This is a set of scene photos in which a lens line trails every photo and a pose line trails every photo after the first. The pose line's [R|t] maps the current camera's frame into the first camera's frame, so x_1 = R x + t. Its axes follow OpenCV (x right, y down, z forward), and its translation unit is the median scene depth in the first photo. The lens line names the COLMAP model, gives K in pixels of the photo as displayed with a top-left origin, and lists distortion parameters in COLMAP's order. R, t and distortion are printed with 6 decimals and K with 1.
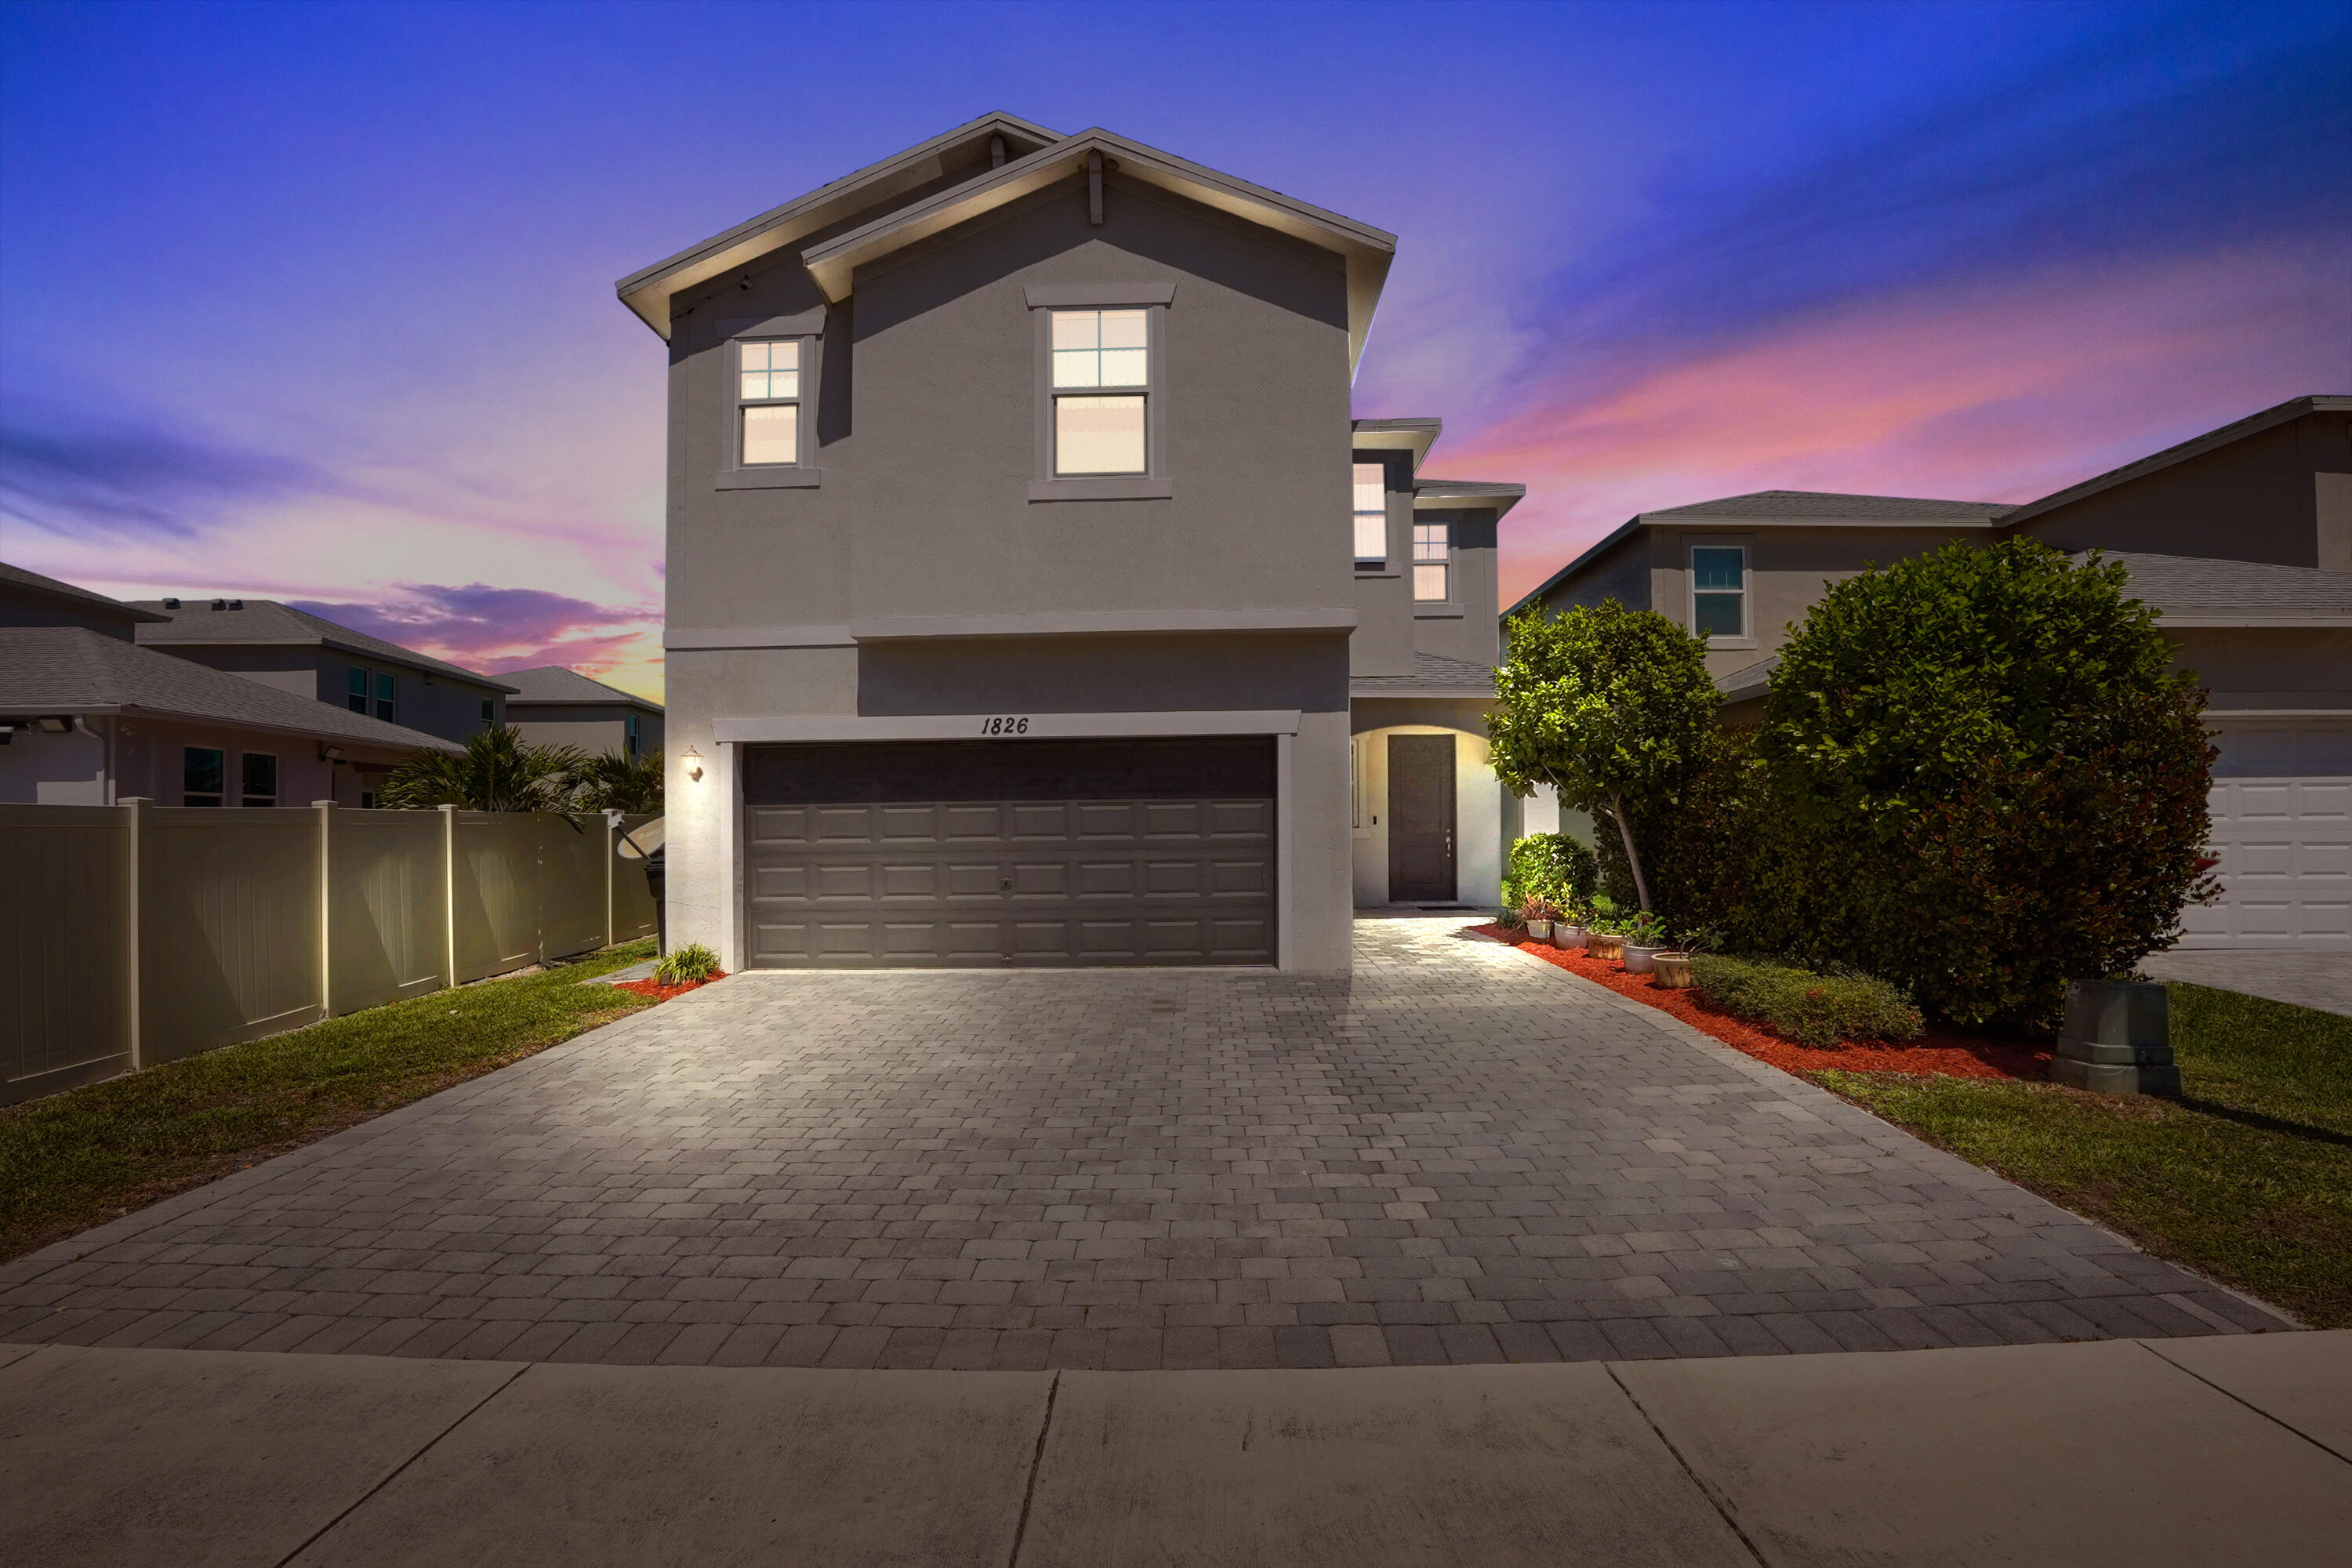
lens RADIAL K [[1043.7, 0, 1171.1], [0, 1043.7, 801.8], [0, 0, 1]] dist [-0.064477, 0.009580]
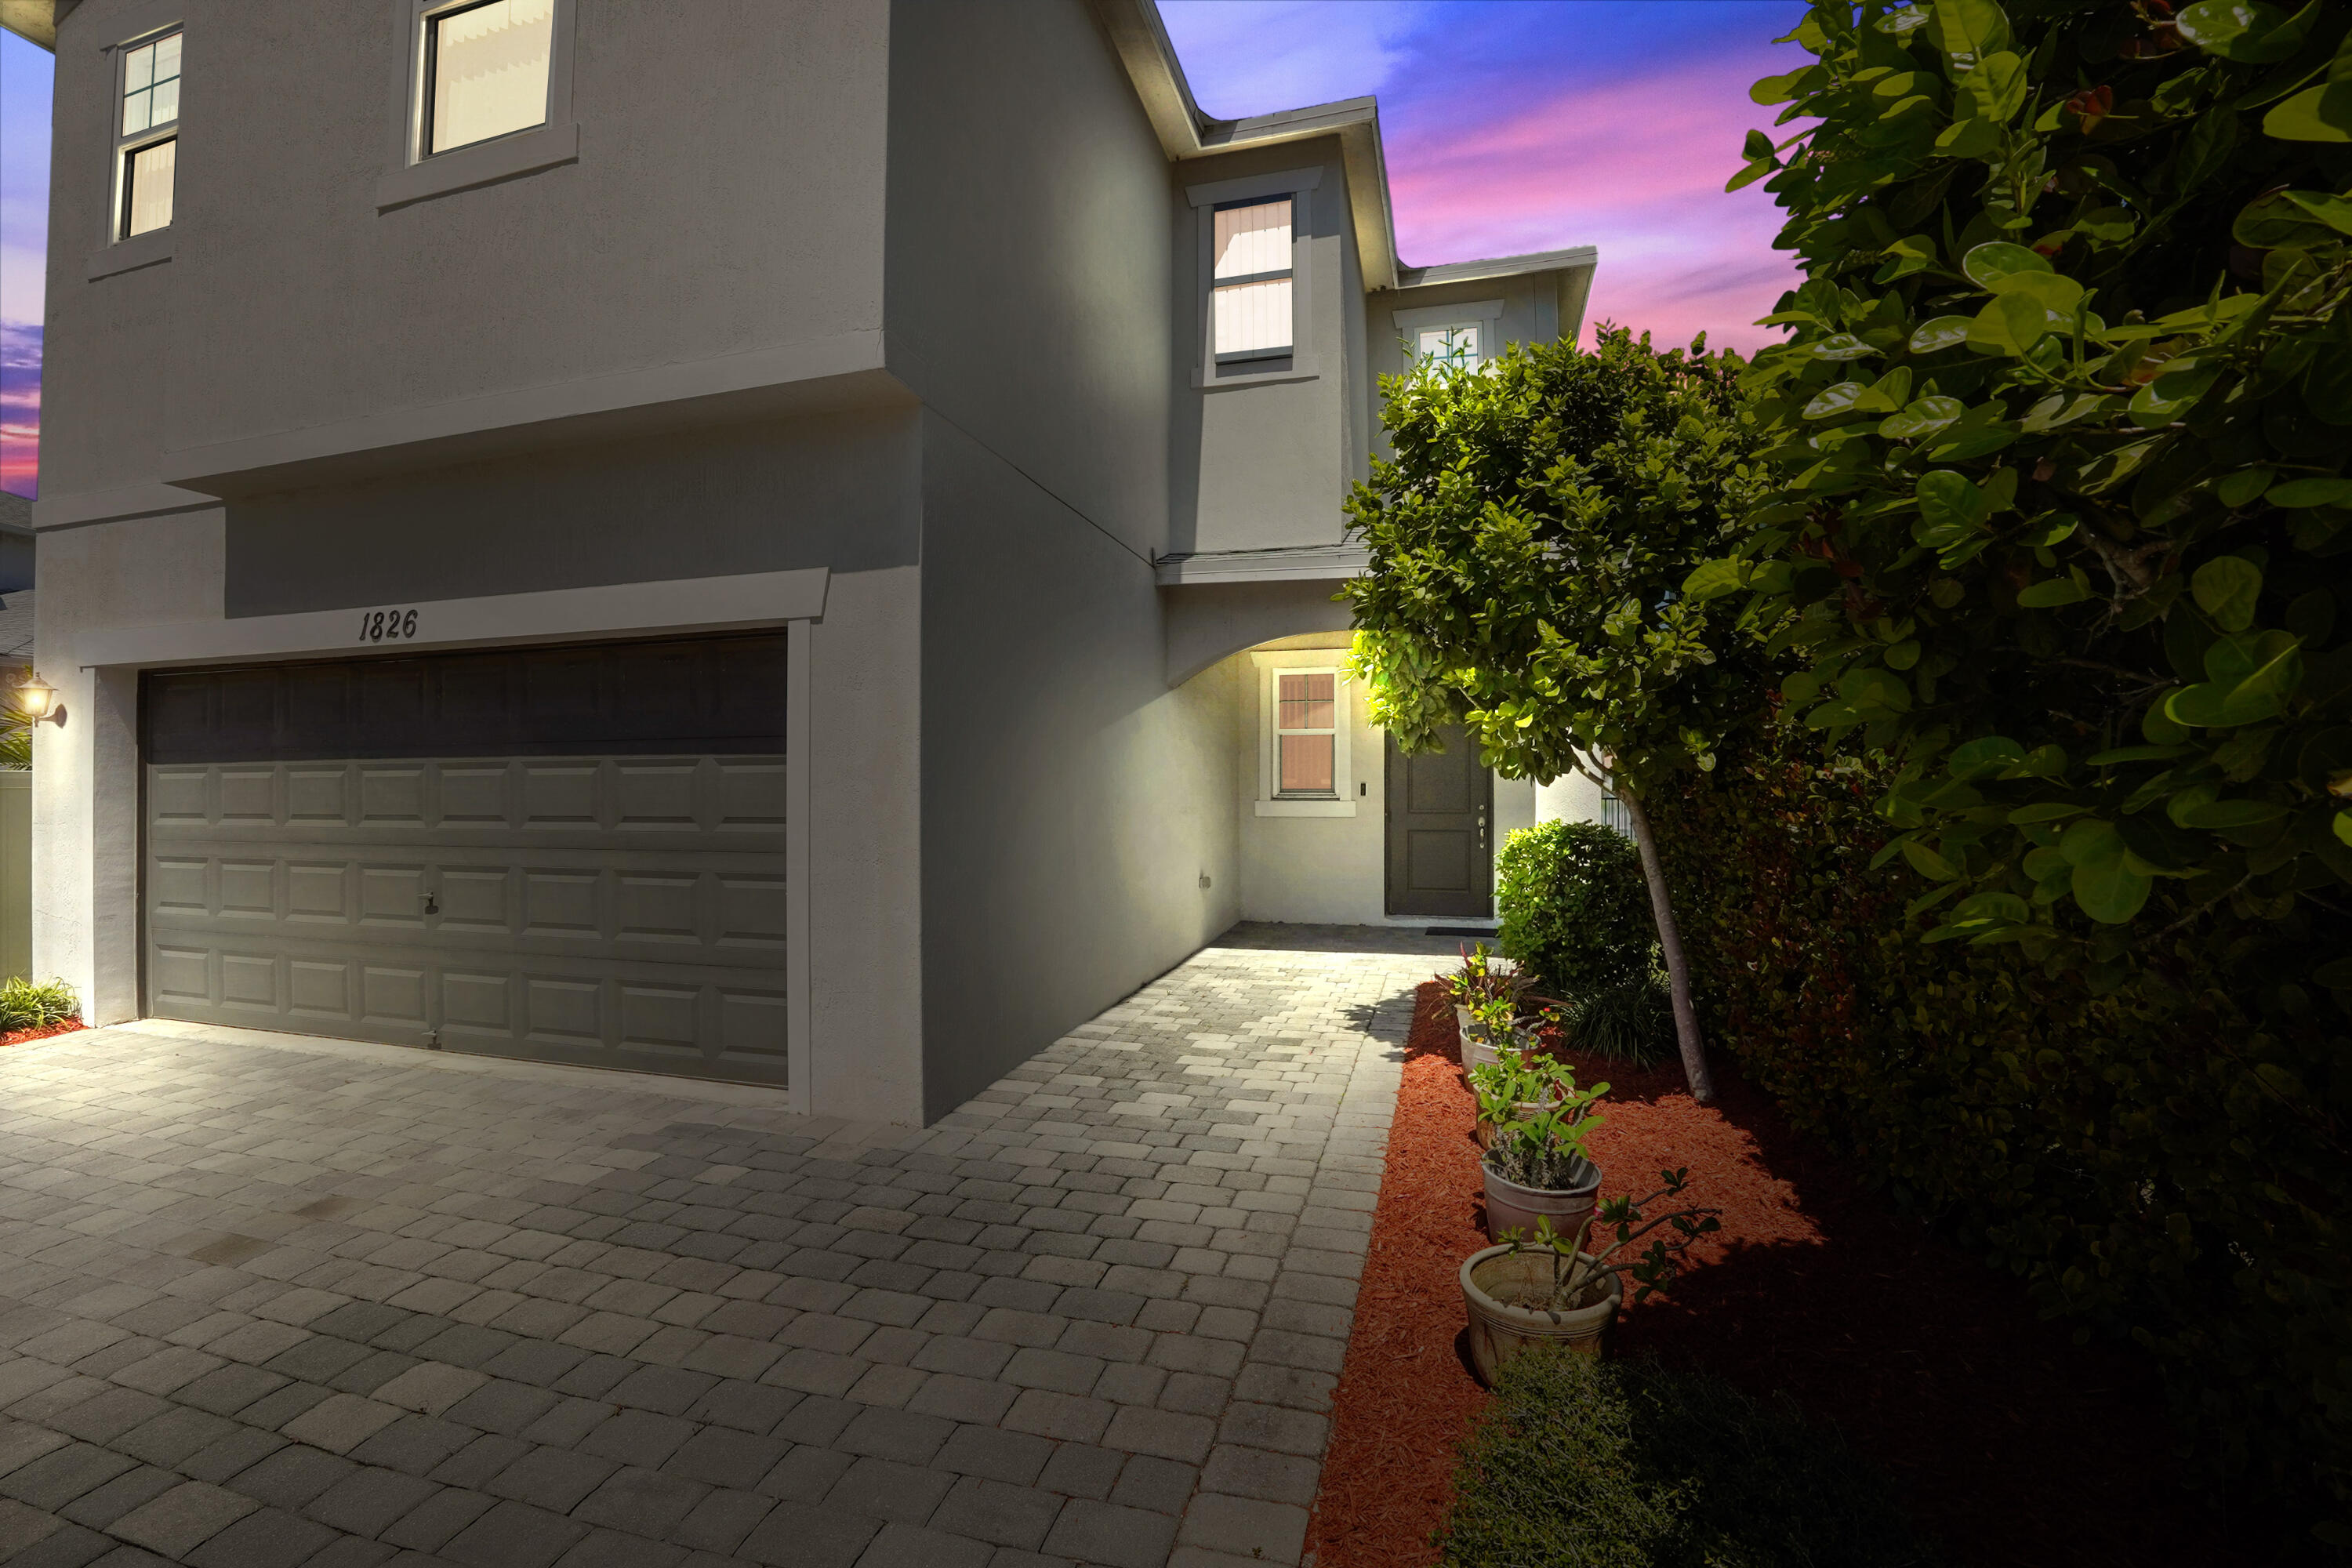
lens RADIAL K [[1043.7, 0, 1178.1], [0, 1043.7, 766.2], [0, 0, 1]] dist [-0.064477, 0.009580]
pose [[0.974168, 0.003788, -0.225794, 0.378911], [-0.002144, 0.999969, 0.007524, -0.001921], [0.225815, -0.006846, 0.974146, 0.567601]]
